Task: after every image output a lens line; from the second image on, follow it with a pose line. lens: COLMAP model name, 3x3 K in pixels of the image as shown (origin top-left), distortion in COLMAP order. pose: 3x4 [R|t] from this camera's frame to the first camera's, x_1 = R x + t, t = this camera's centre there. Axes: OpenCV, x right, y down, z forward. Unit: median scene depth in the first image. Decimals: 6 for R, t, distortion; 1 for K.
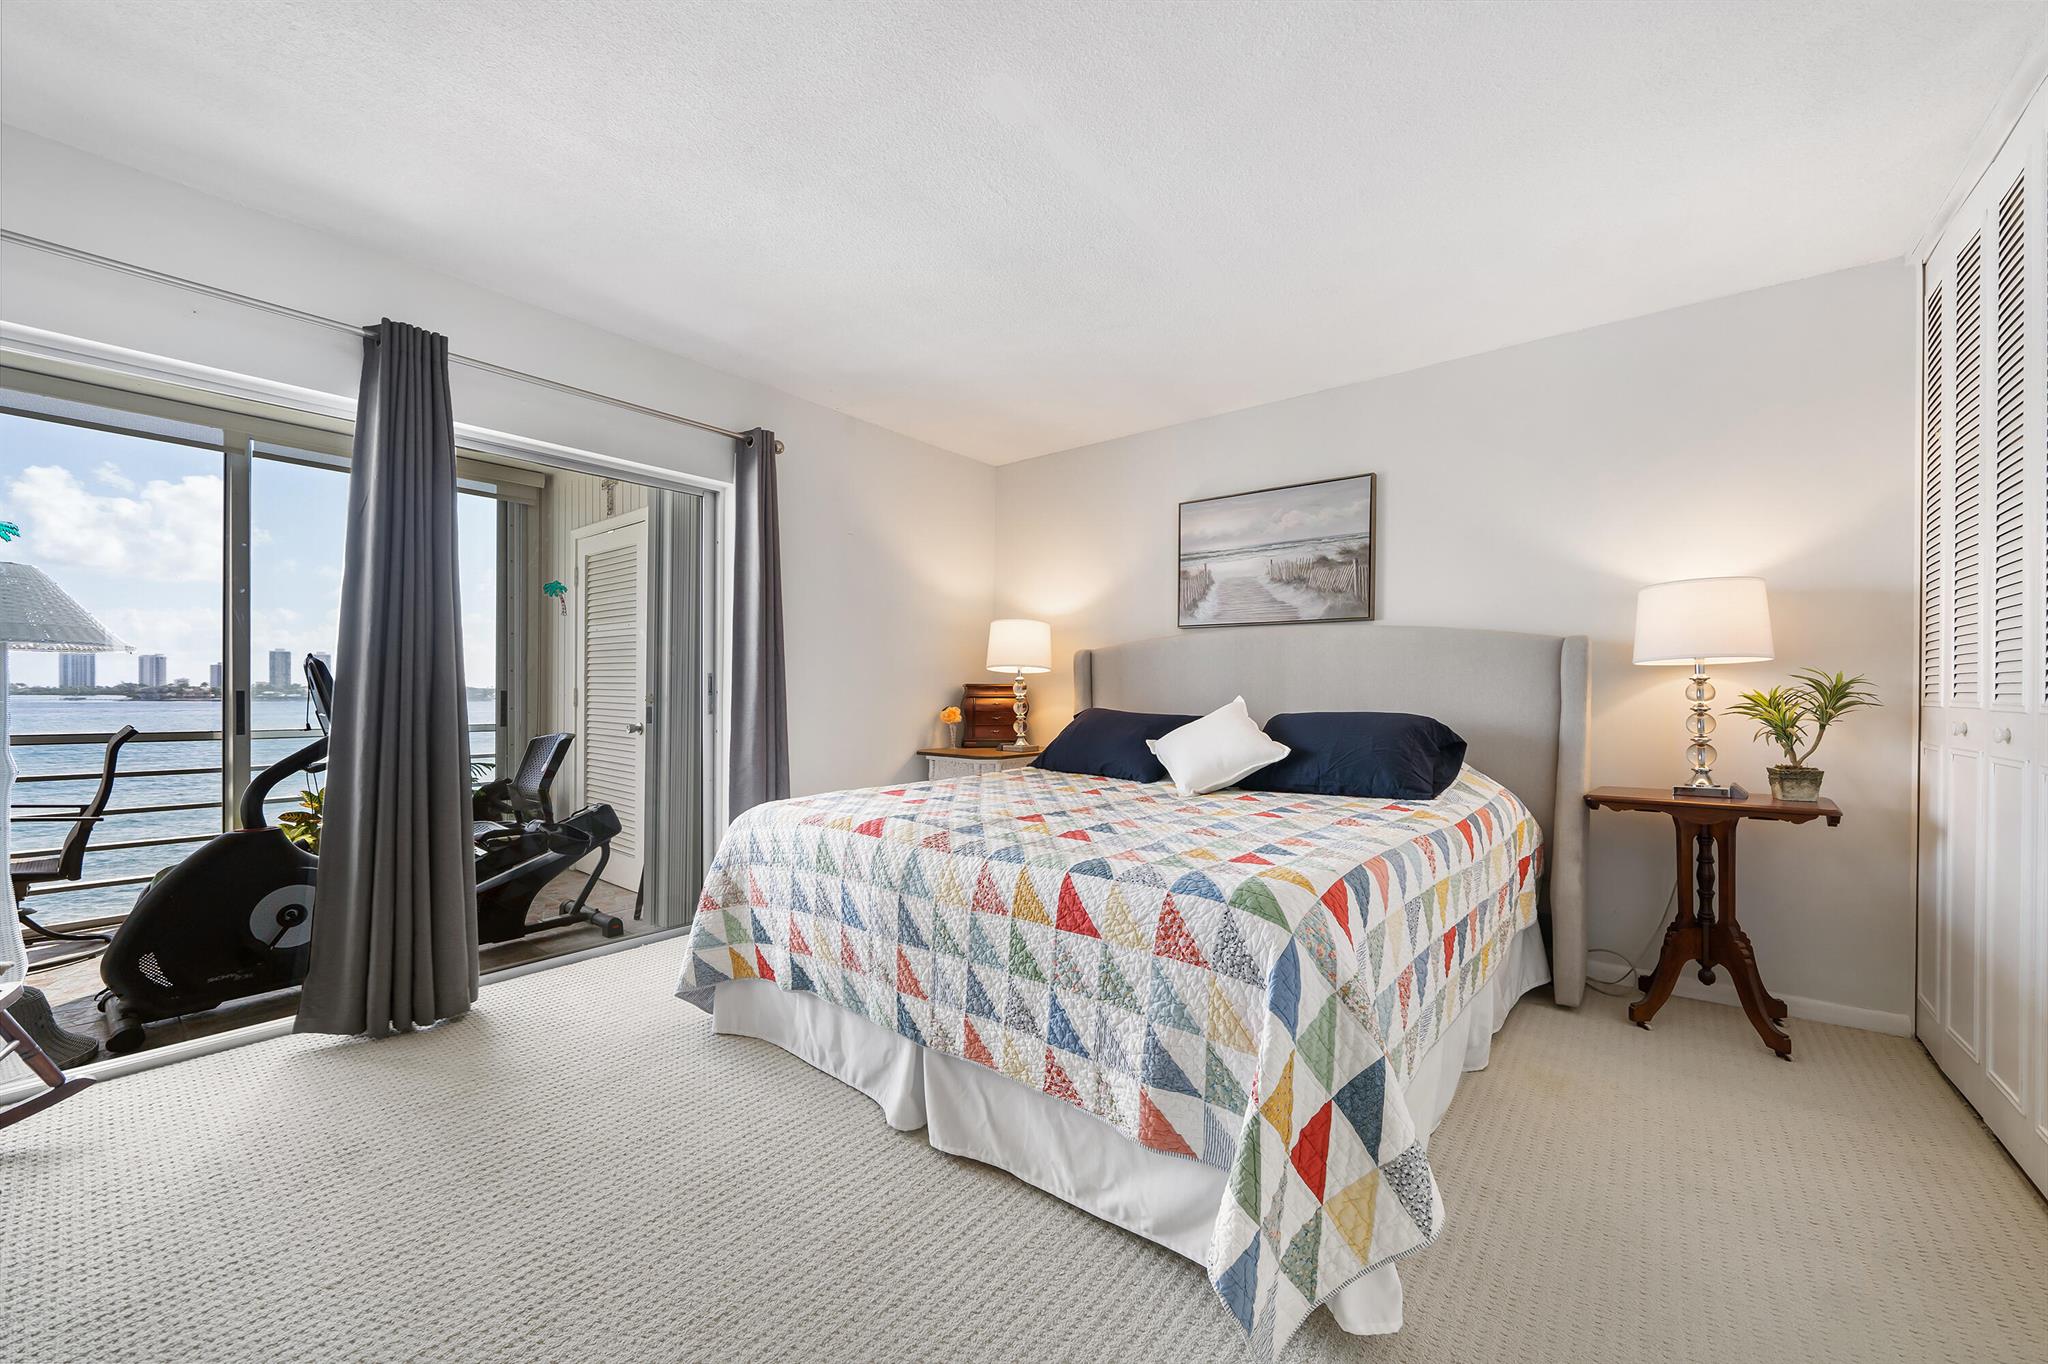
lens RADIAL K [[772.9, 0, 1024.0], [0, 772.9, 682.0], [0, 0, 1]] dist [-0.002744, -0.000259]
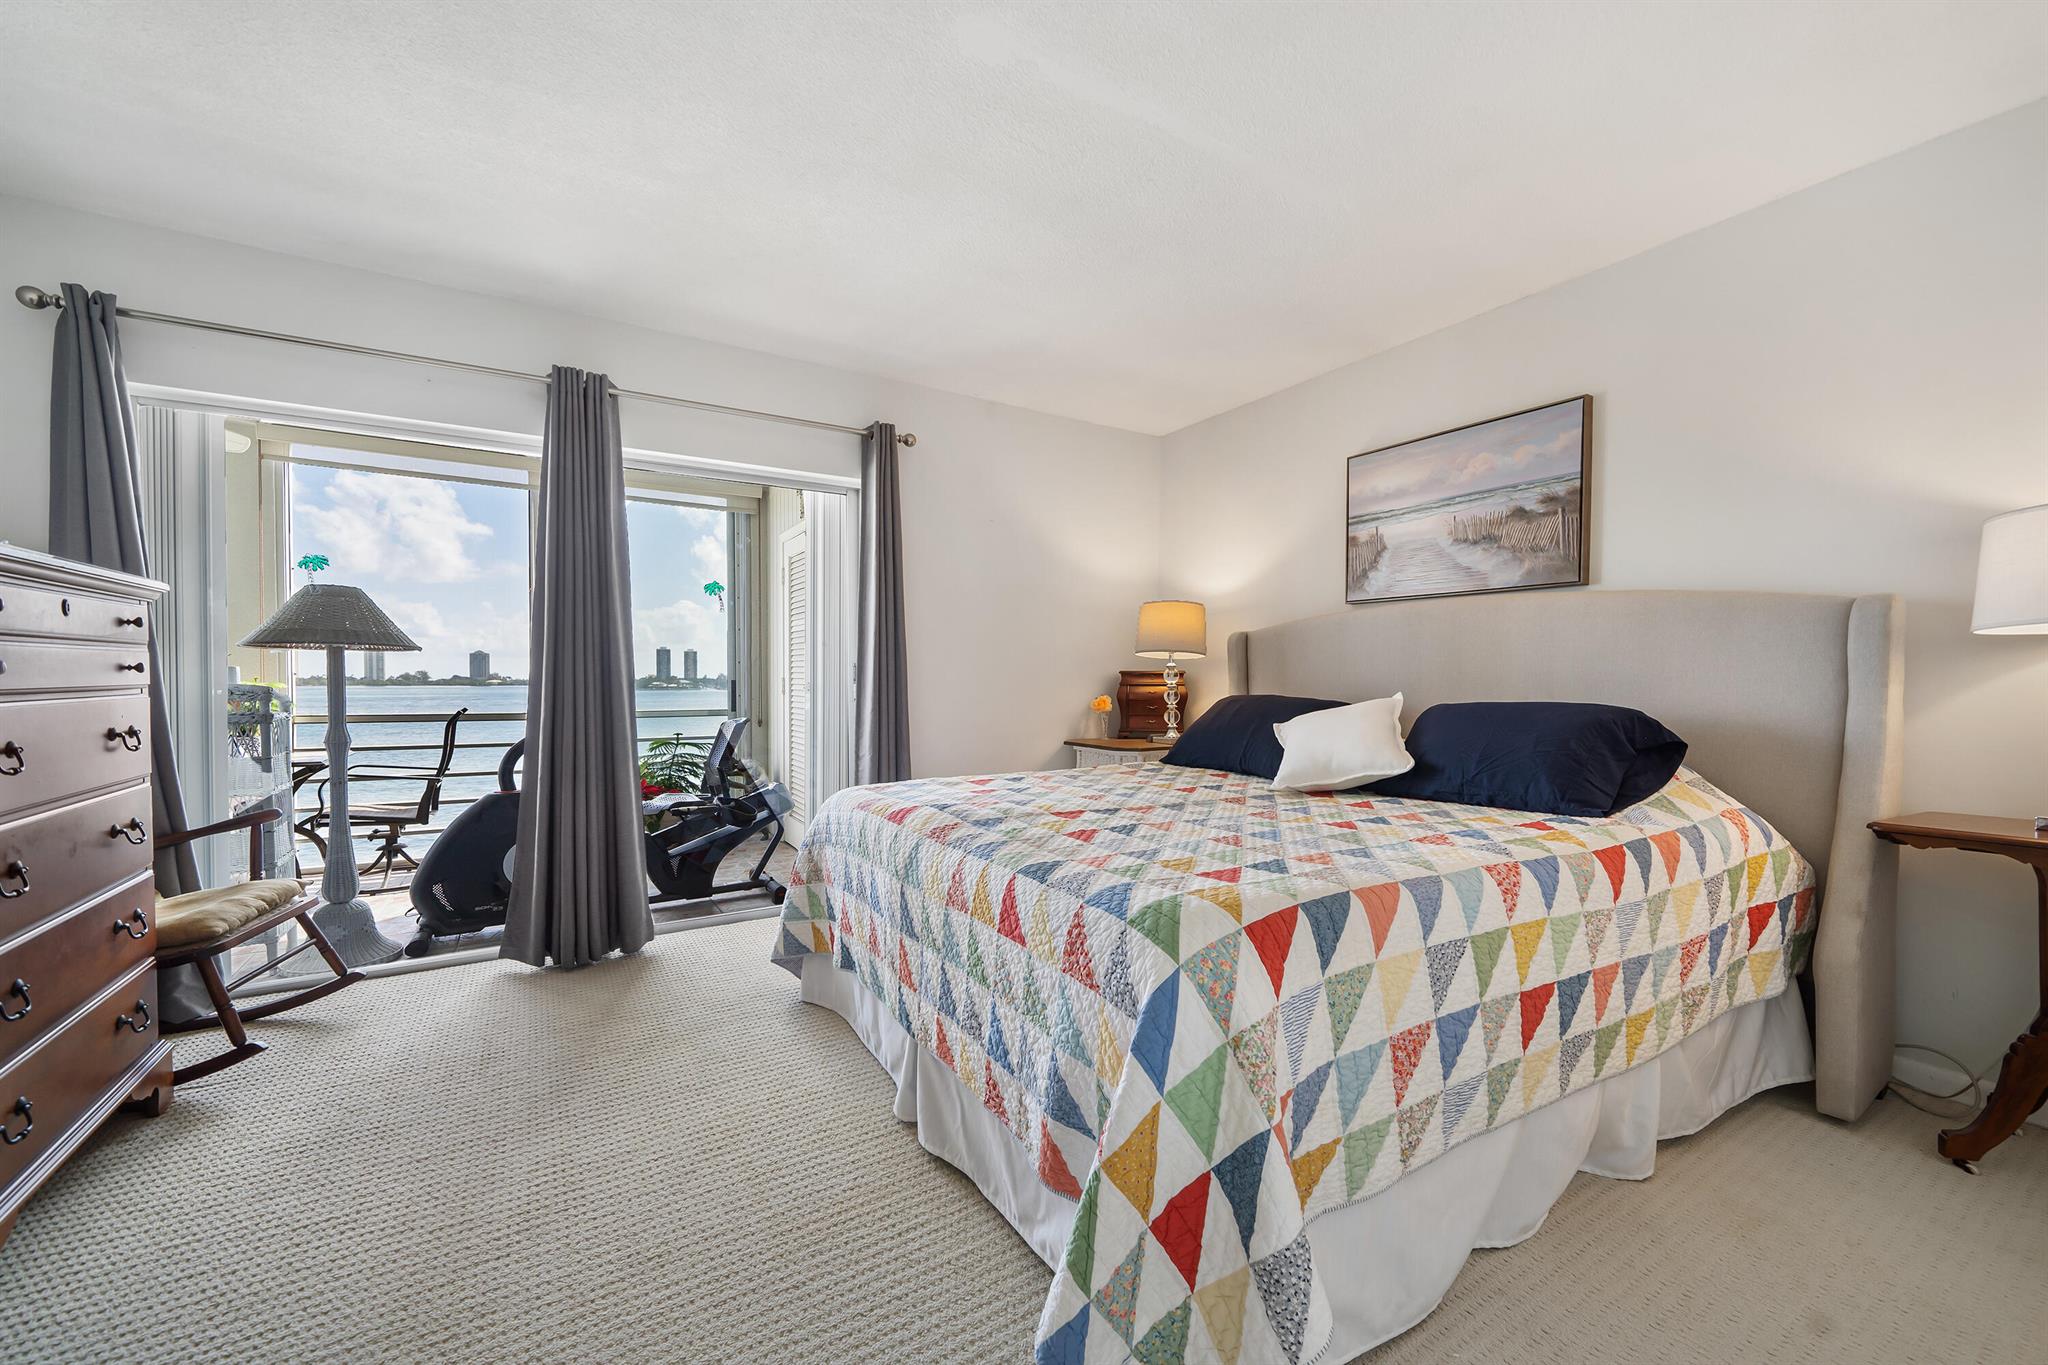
lens RADIAL K [[799.1, 0, 1024.0], [0, 799.1, 682.5], [0, 0, 1]] dist [-0.002584, -0.000191]
pose [[0.943517, -0.002781, -0.331314, 0.254403], [0.007858, 0.999871, 0.013985, 0.003913], [0.331232, -0.015799, 0.943417, 0.071669]]
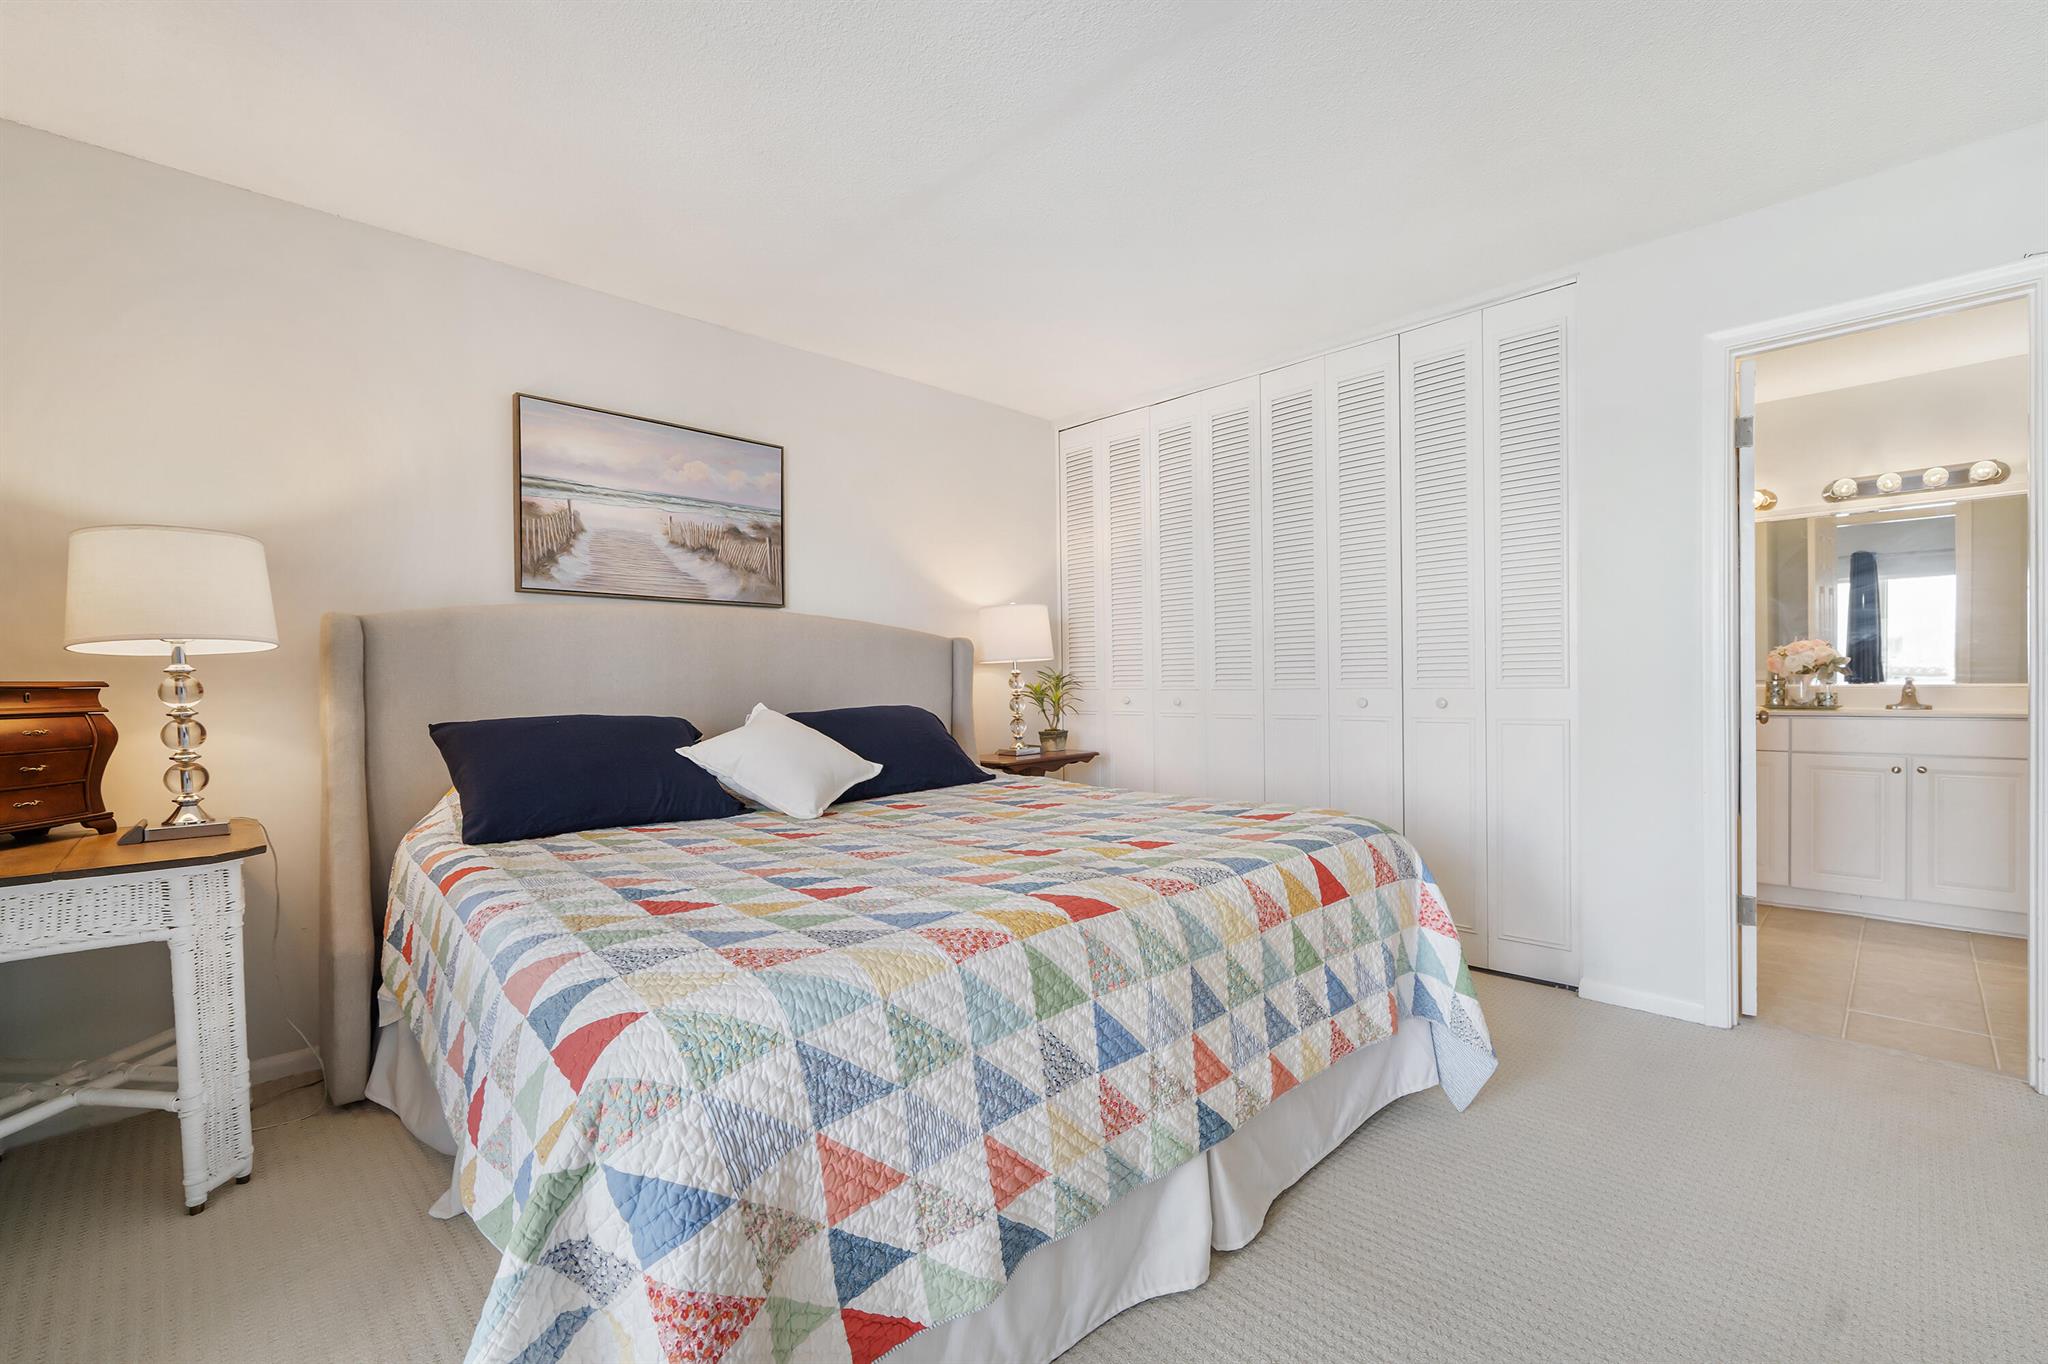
lens RADIAL K [[888.2, 0, 1024.0], [0, 888.2, 682.0], [0, 0, 1]] dist [0.001842, 0.000413]
pose [[0.109945, -0.008243, 0.993904, -0.787210], [0.002354, 0.999965, 0.008033, 0.000806], [-0.993935, 0.001457, 0.109960, 0.830319]]
